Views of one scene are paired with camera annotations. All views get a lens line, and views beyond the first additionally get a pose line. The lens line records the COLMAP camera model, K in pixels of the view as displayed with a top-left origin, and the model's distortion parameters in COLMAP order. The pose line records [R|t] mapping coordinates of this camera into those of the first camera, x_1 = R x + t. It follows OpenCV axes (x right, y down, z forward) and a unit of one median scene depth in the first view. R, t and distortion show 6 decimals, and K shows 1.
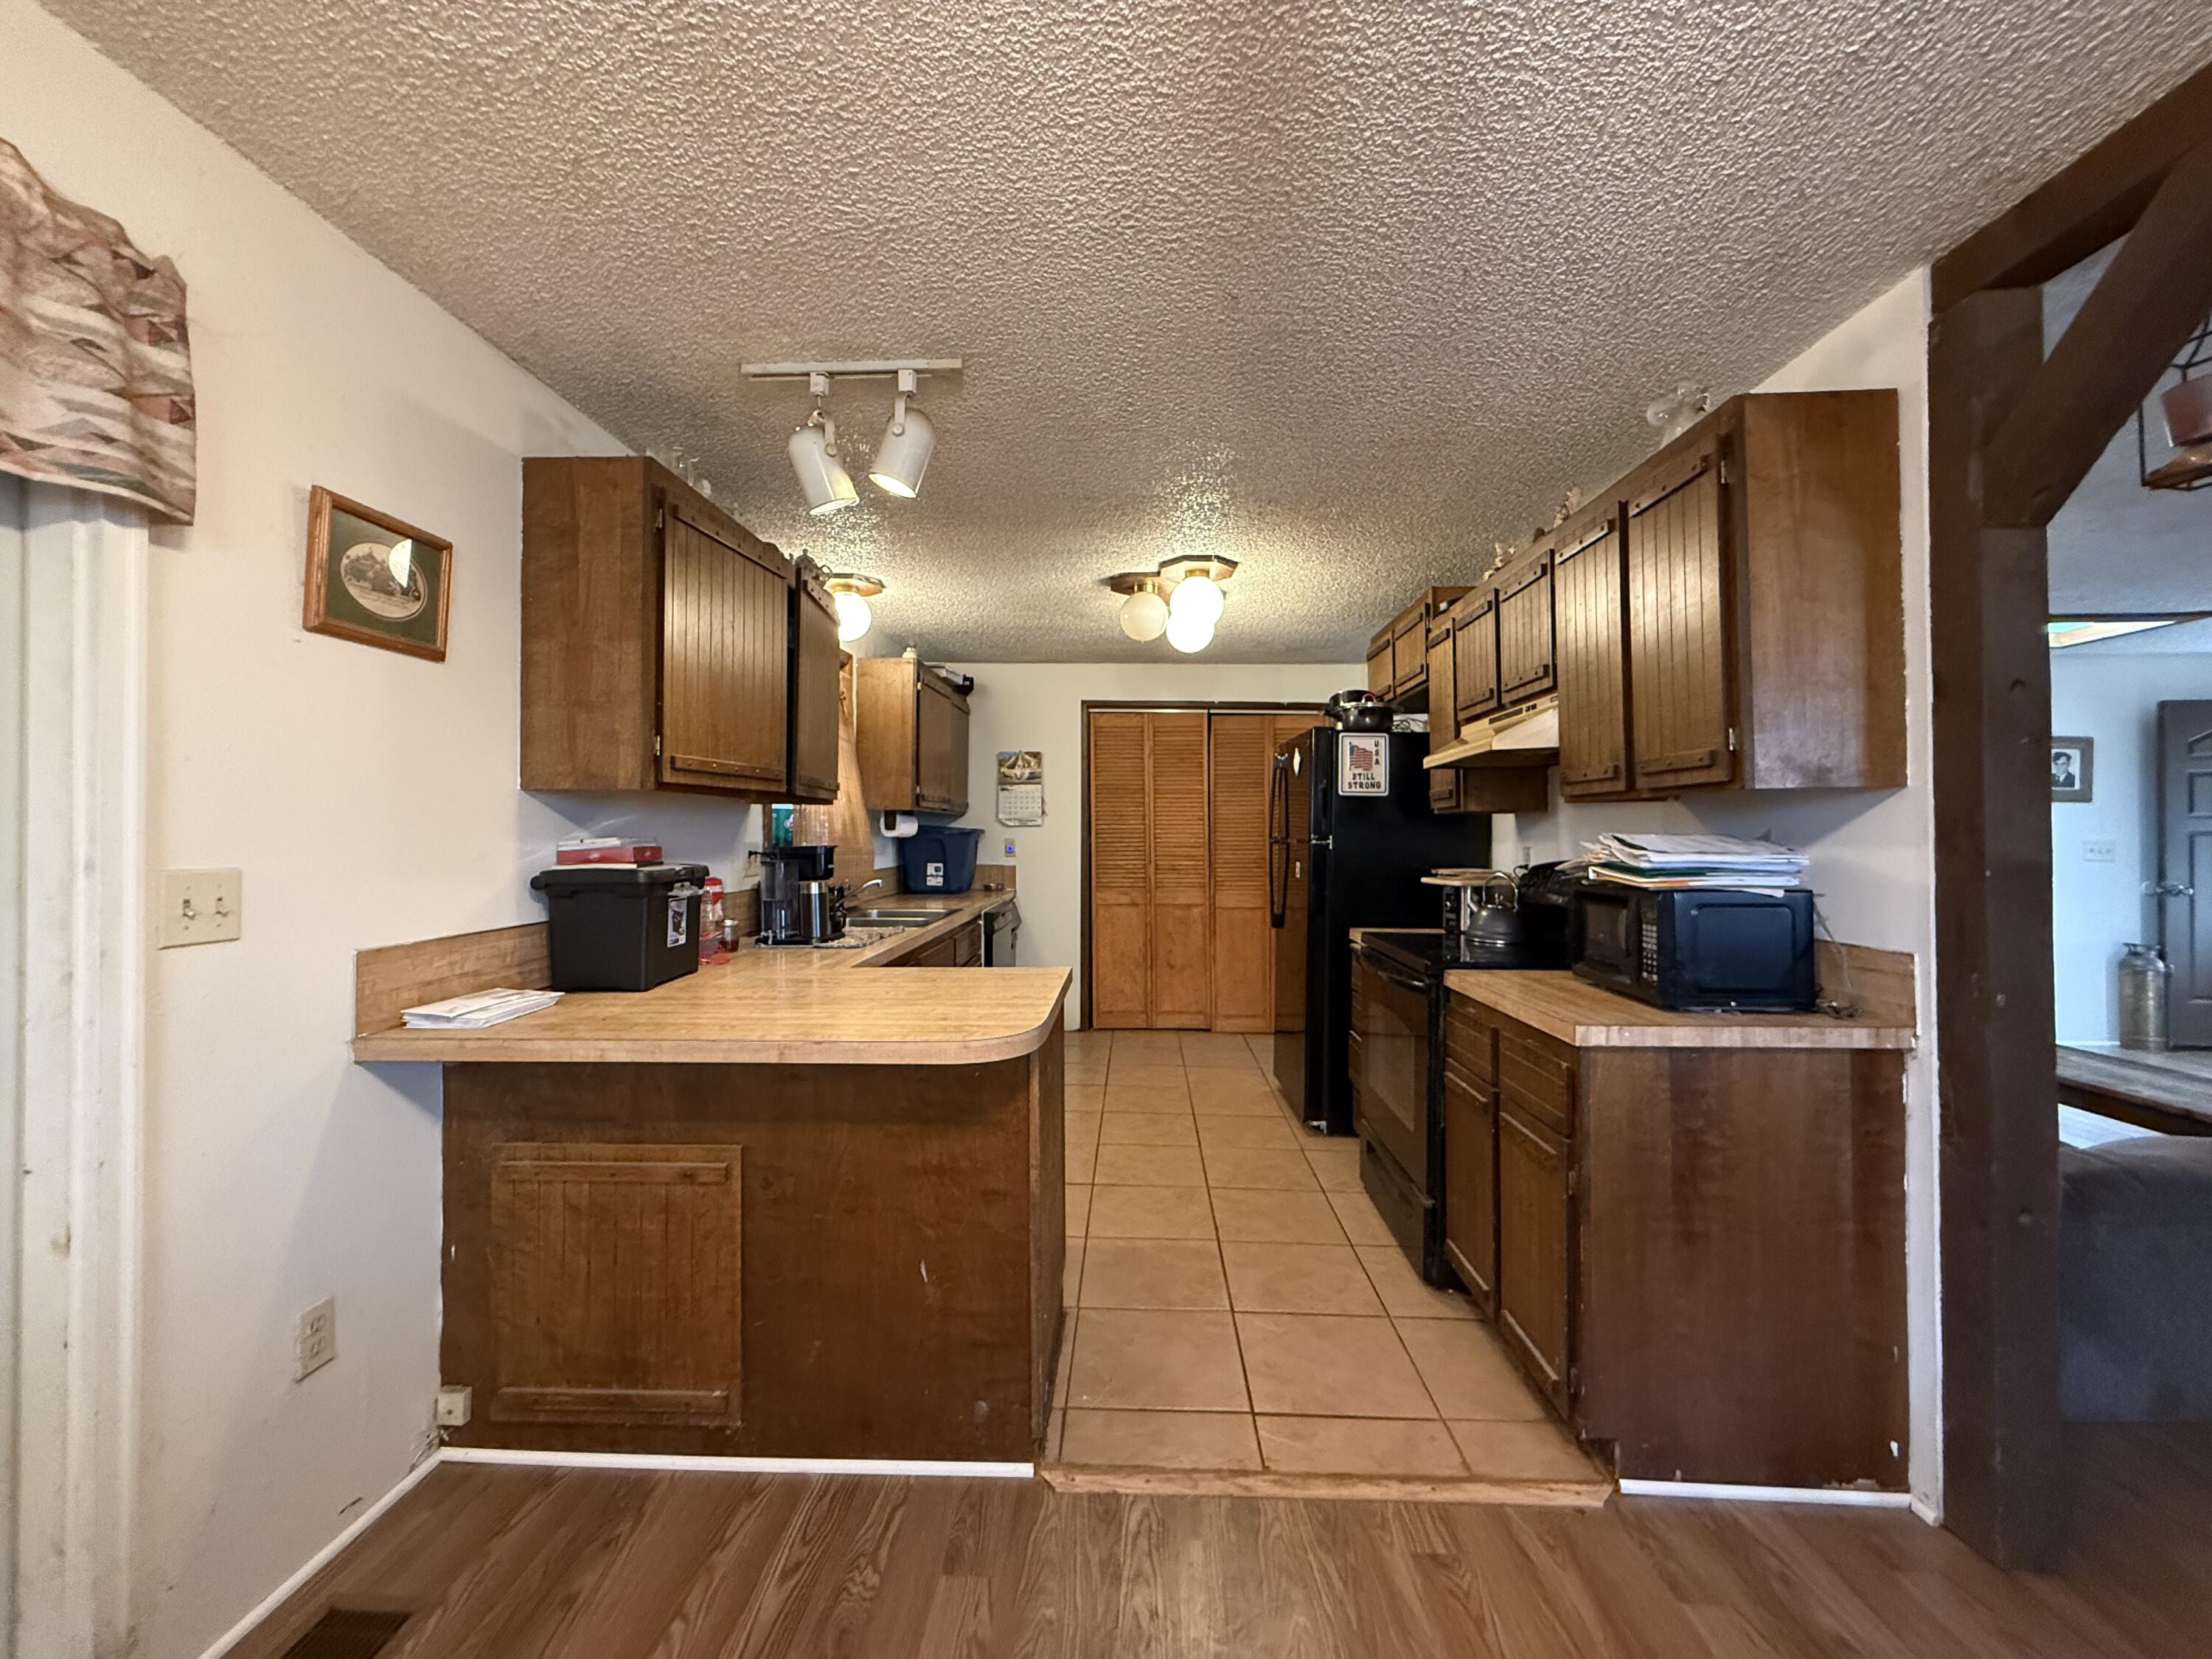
lens RADIAL K [[878.2, 0, 1107.0], [0, 878.2, 826.7], [0, 0, 1]] dist [-0.001978, 0.000103]
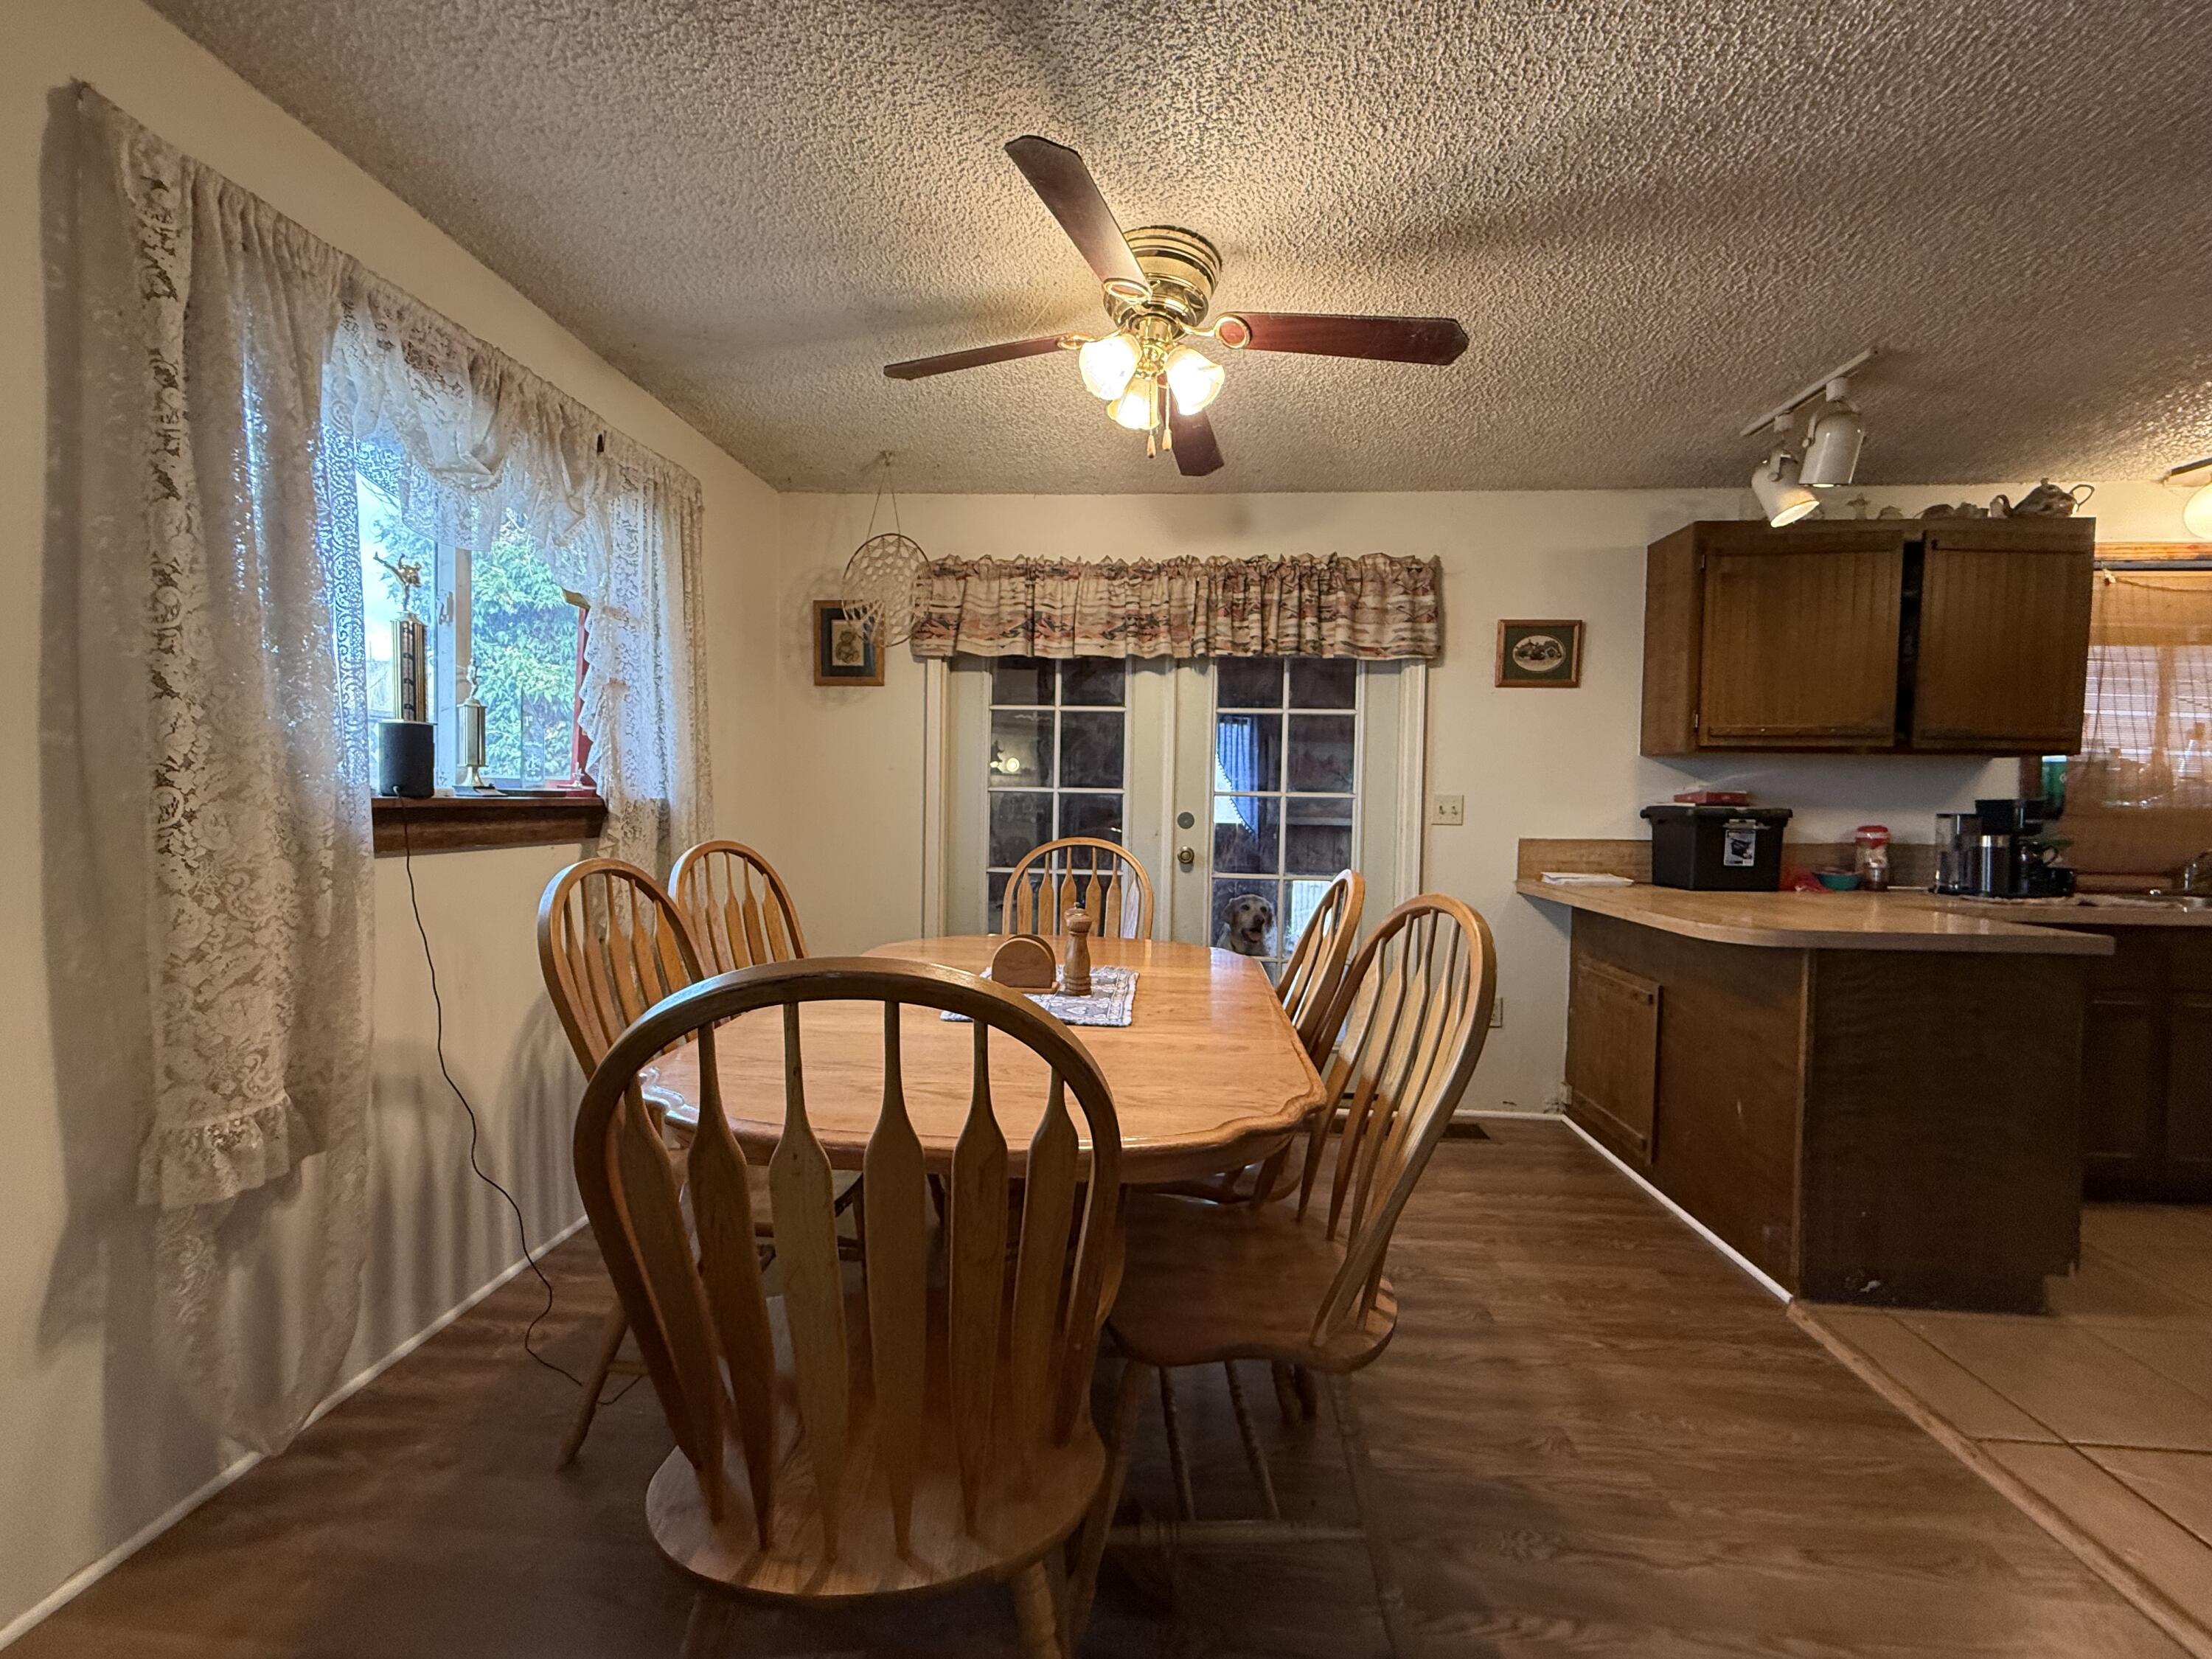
lens RADIAL K [[878.2, 0, 1101.0], [0, 878.2, 829.0], [0, 0, 1]] dist [-0.001978, 0.000103]
pose [[-0.033647, 0.038426, -0.998695, 0.559926], [-0.007590, 0.999222, 0.038702, 0.021476], [0.999405, 0.008882, -0.033329, 0.040563]]
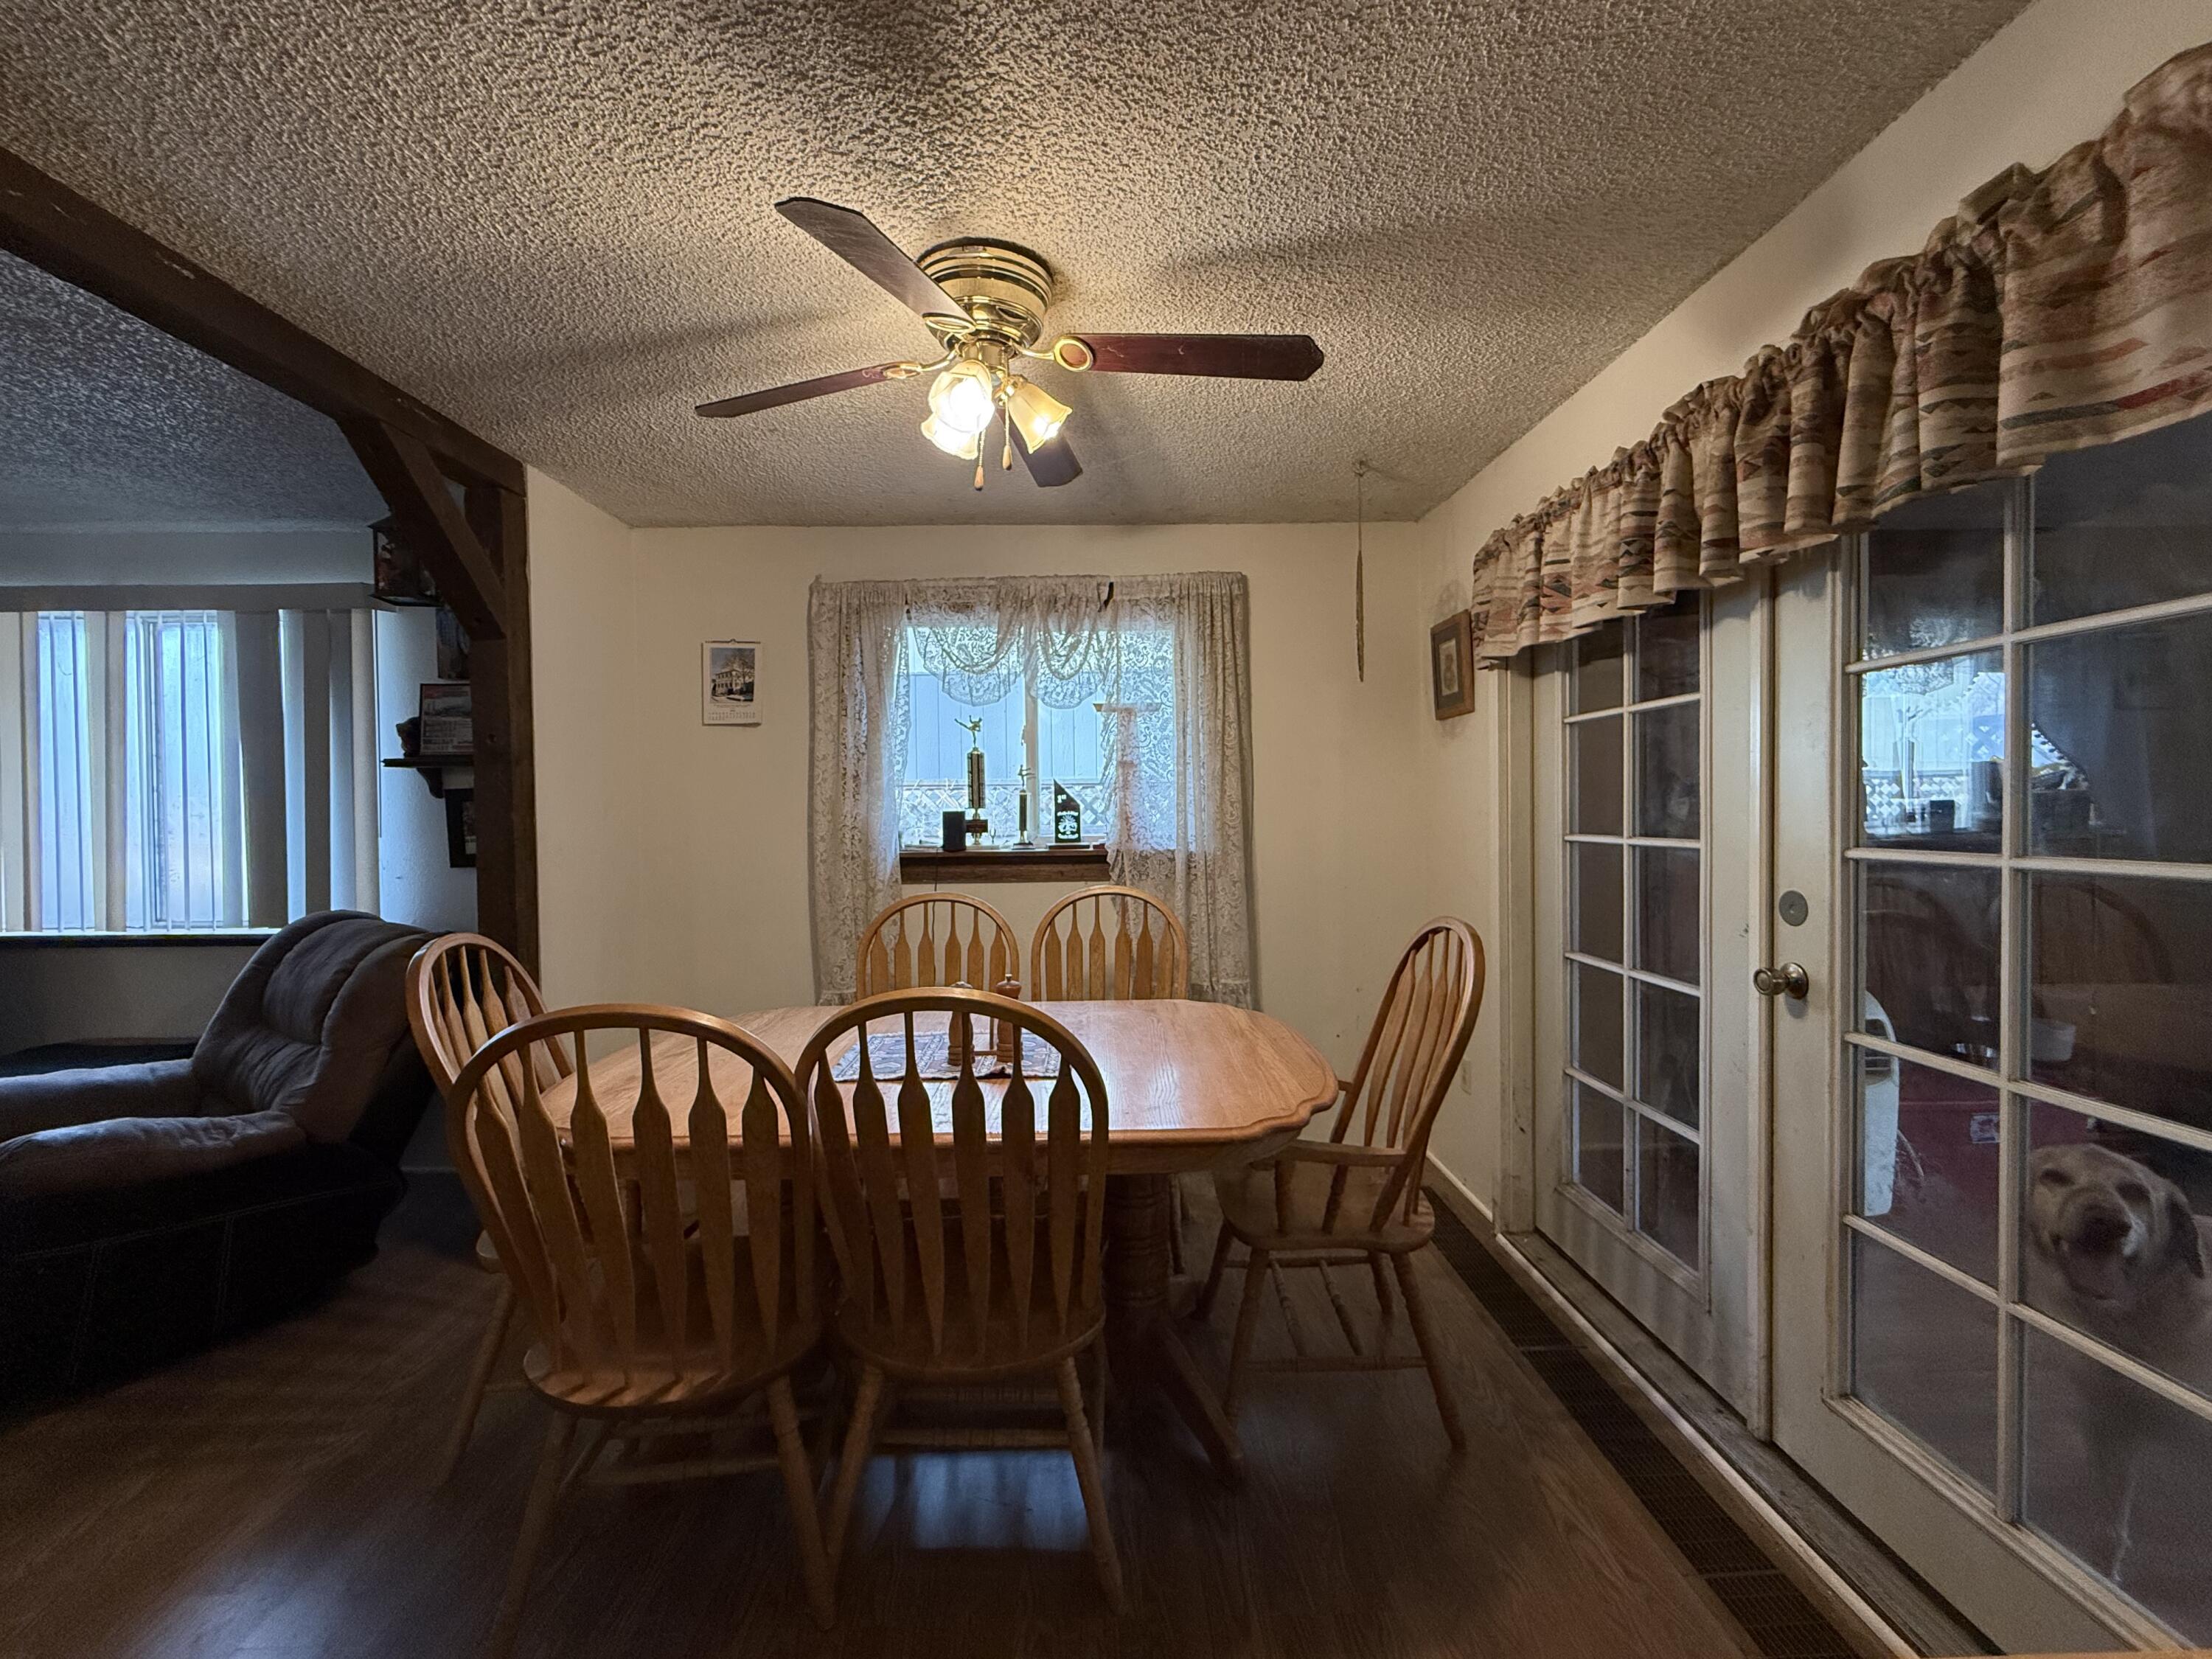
lens RADIAL K [[878.2, 0, 1103.1], [0, 878.2, 830.3], [0, 0, 1]] dist [-0.001978, 0.000103]
pose [[-0.997854, 0.016824, -0.063278, -0.024352], [0.016140, 0.999806, 0.011297, -0.003613], [0.063456, 0.010252, -0.997932, 0.548710]]
